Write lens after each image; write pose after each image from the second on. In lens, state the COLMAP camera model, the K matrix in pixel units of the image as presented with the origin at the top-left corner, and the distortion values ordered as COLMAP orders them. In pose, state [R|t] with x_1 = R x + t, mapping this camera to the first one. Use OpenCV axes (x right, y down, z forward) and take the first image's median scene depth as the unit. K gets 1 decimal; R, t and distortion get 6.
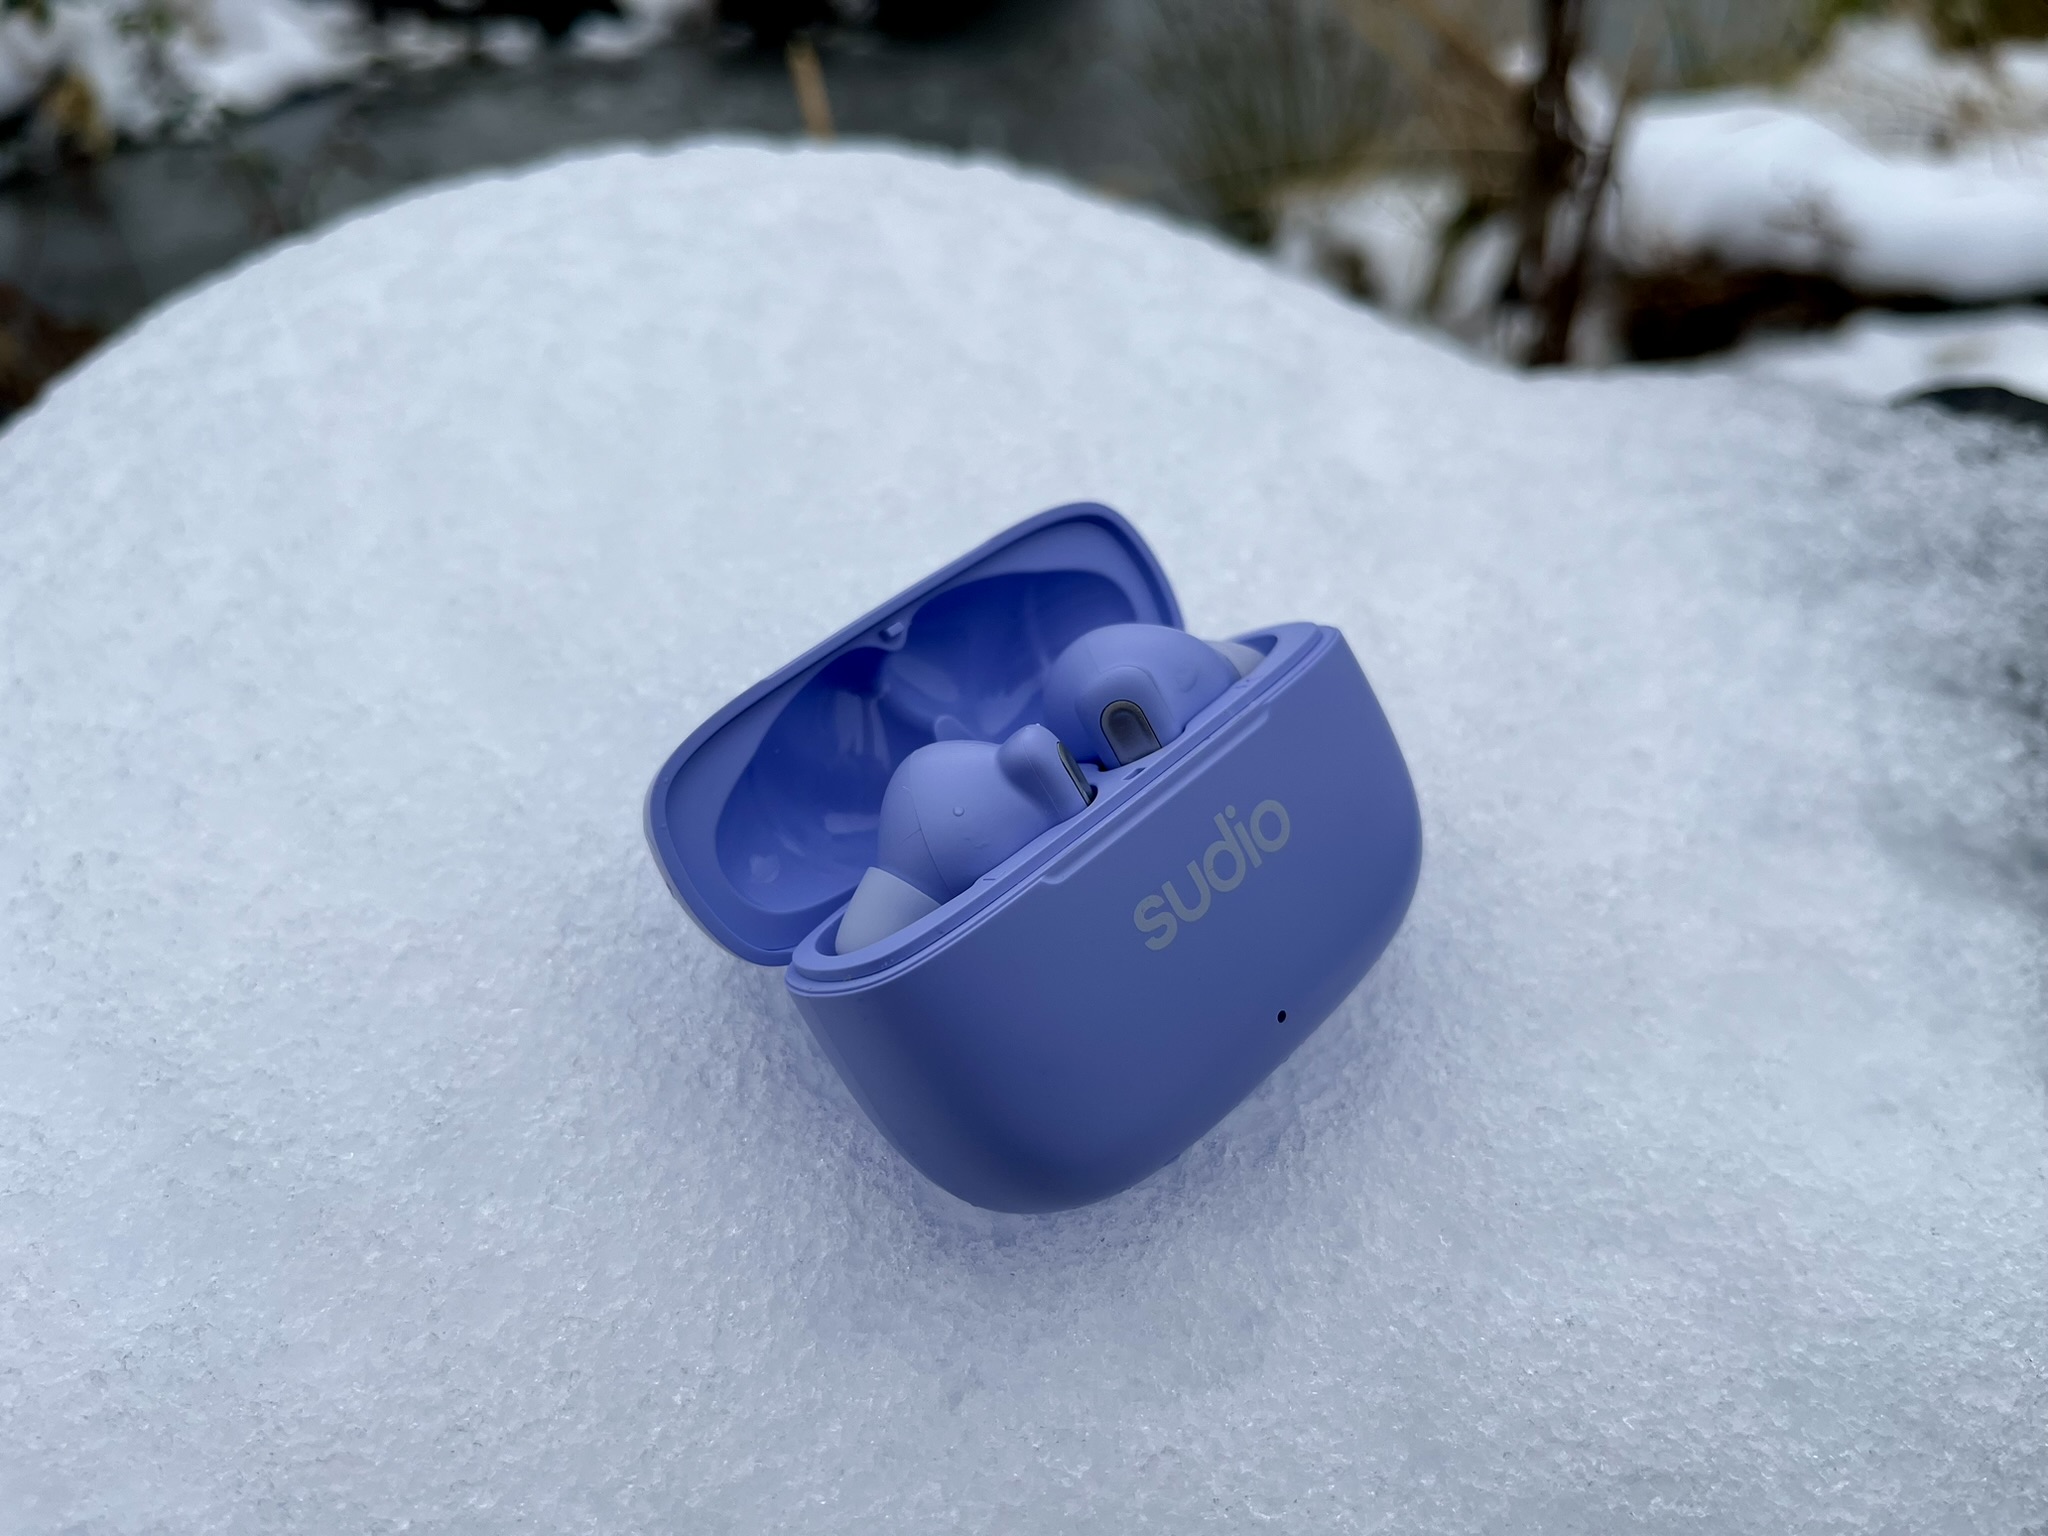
lens RADIAL K [[1647.0, 0, 1018.6], [0, 1647.0, 776.0], [0, 0, 1]] dist [0.021736, -0.072747]
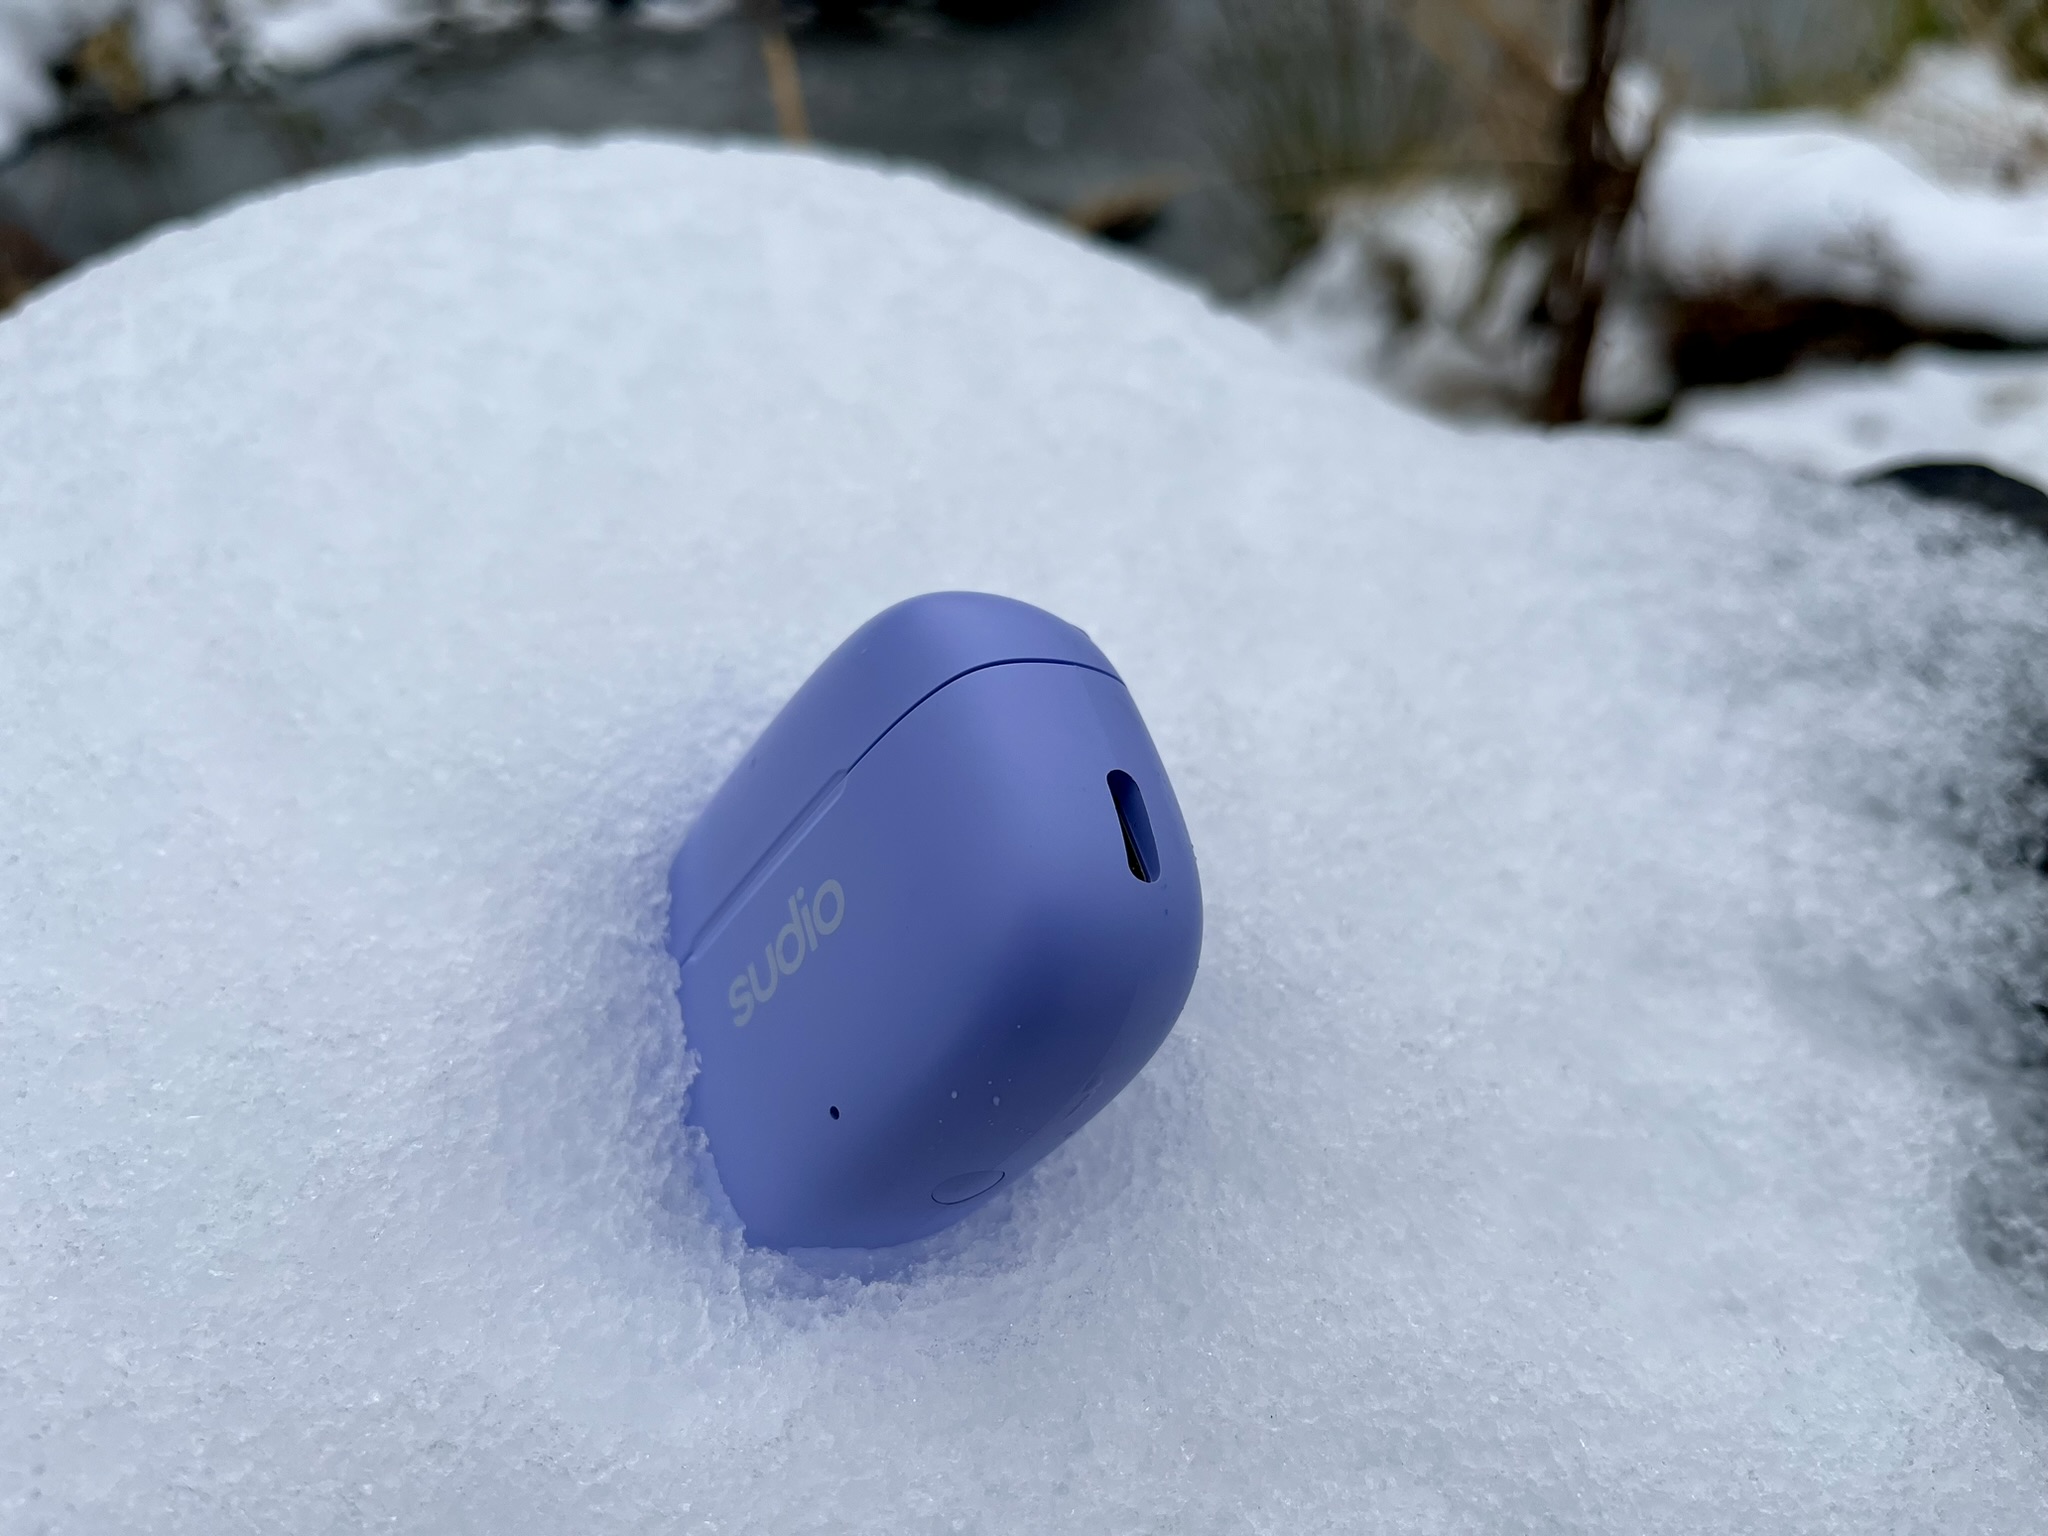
lens RADIAL K [[1647.0, 0, 1013.4], [0, 1647.0, 772.3], [0, 0, 1]] dist [0.021736, -0.072747]
pose [[0.998250, 0.053586, -0.025014, 0.127168], [-0.053444, 0.998551, 0.006318, -0.061928], [0.025316, -0.004971, 0.999667, 0.090108]]
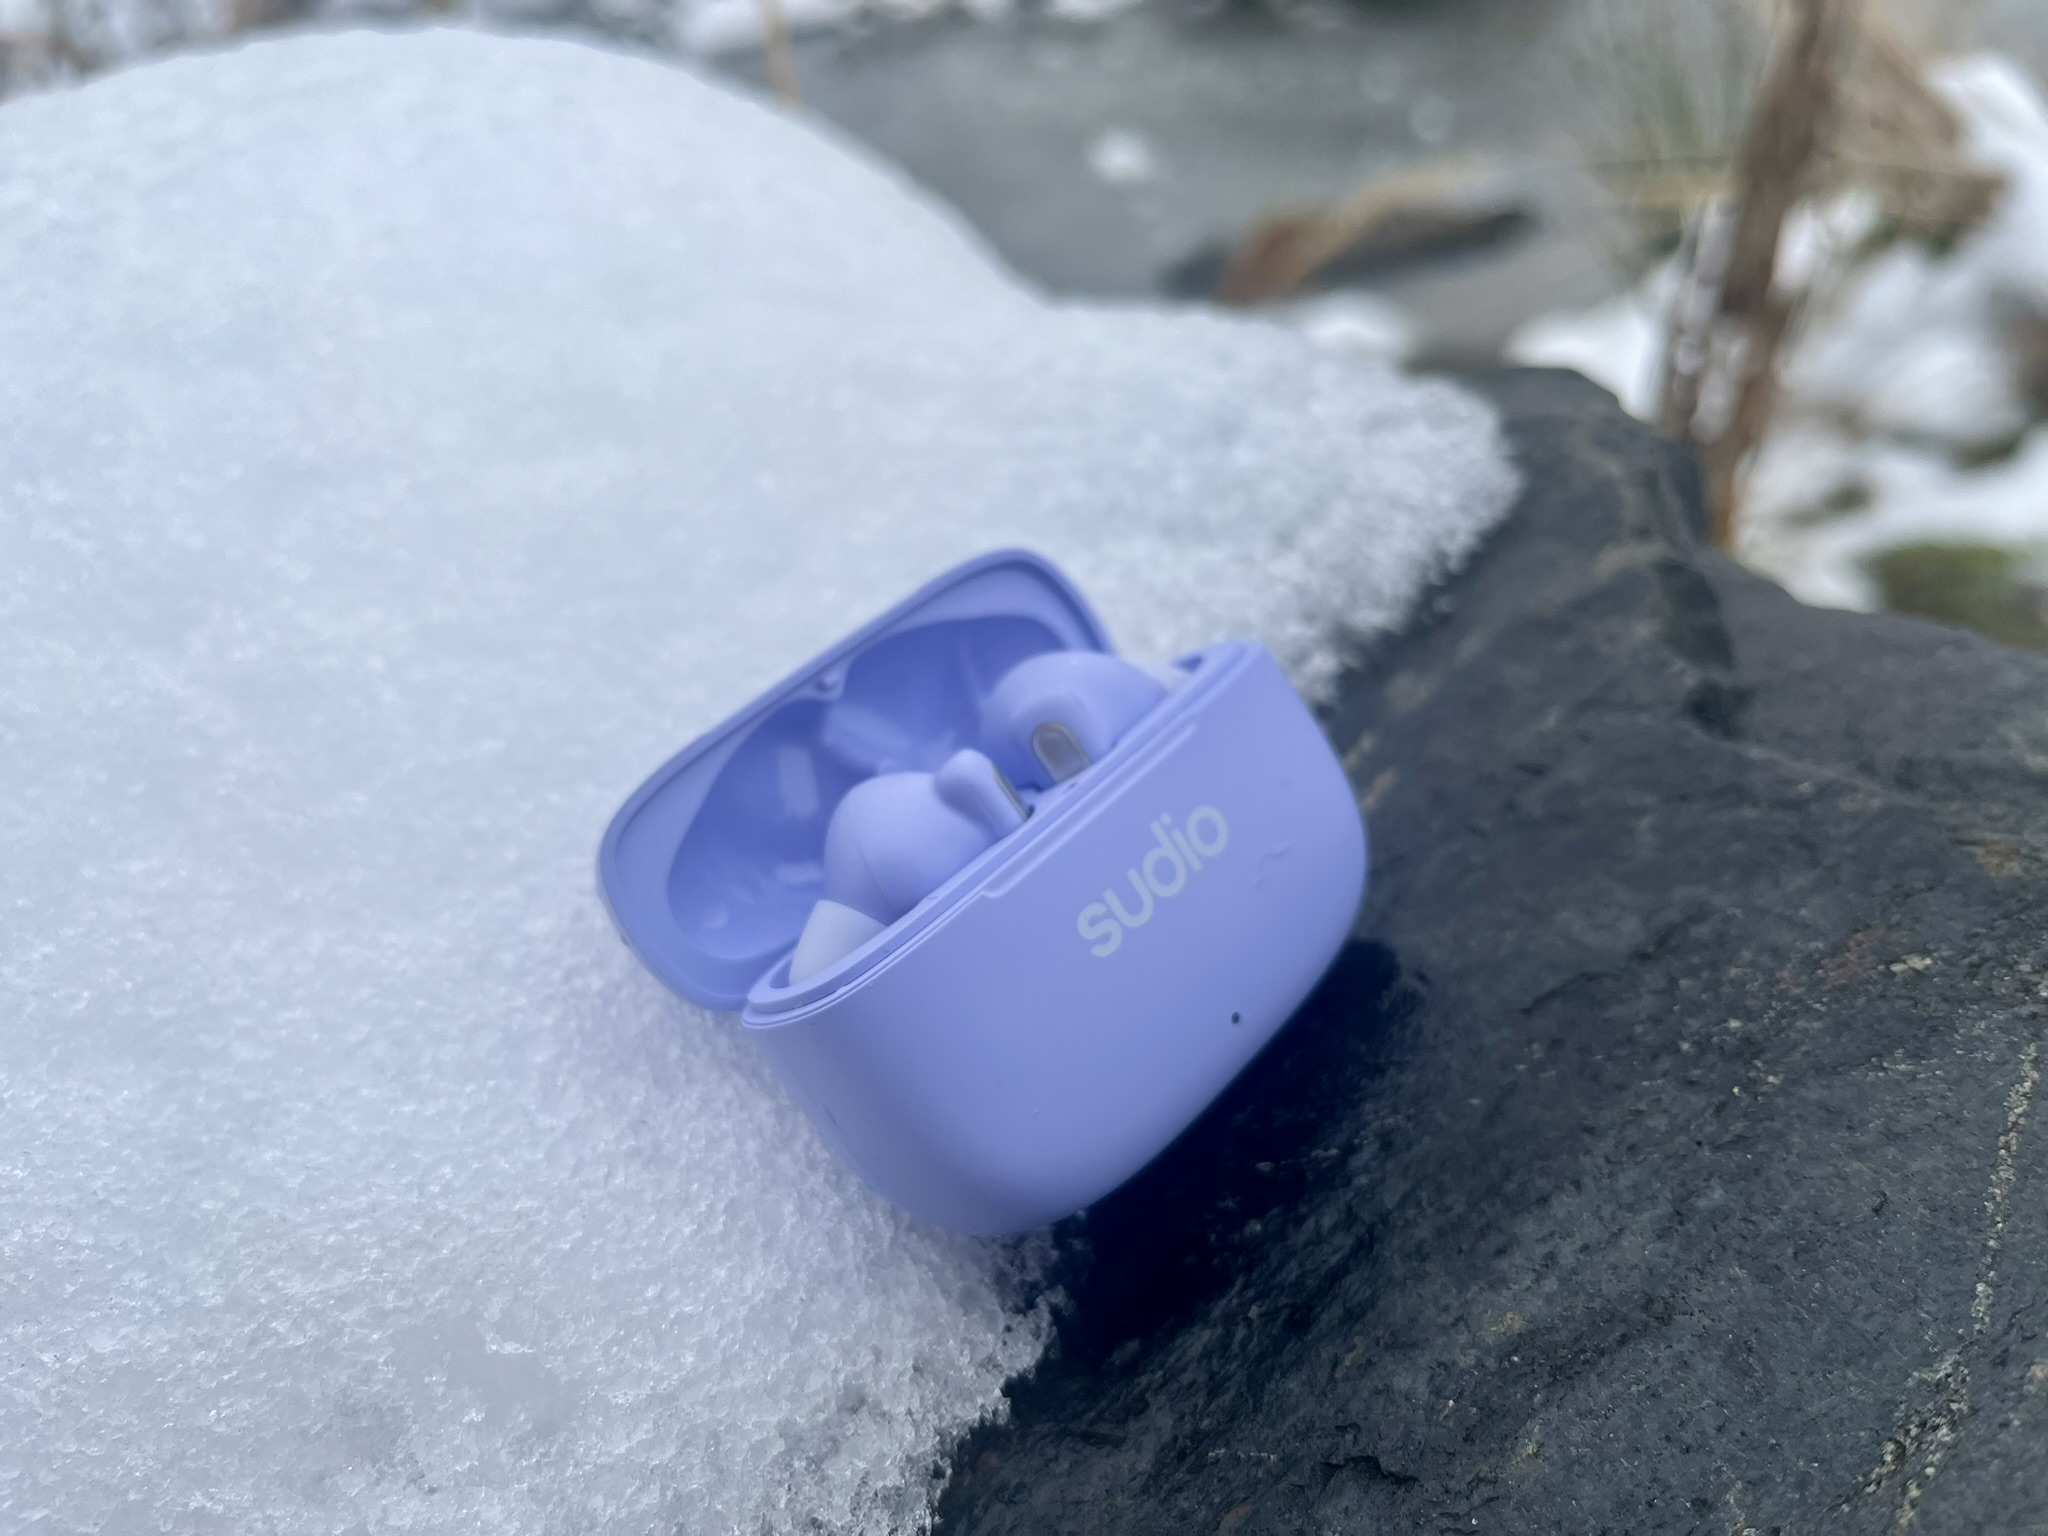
lens RADIAL K [[1647.0, 0, 1022.3], [0, 1647.0, 800.8], [0, 0, 1]] dist [0.021736, -0.072747]
pose [[0.955088, 0.170322, -0.242483, 0.846011], [-0.164627, 0.985387, 0.043713, -0.002481], [0.246385, -0.001831, 0.969170, 0.126808]]
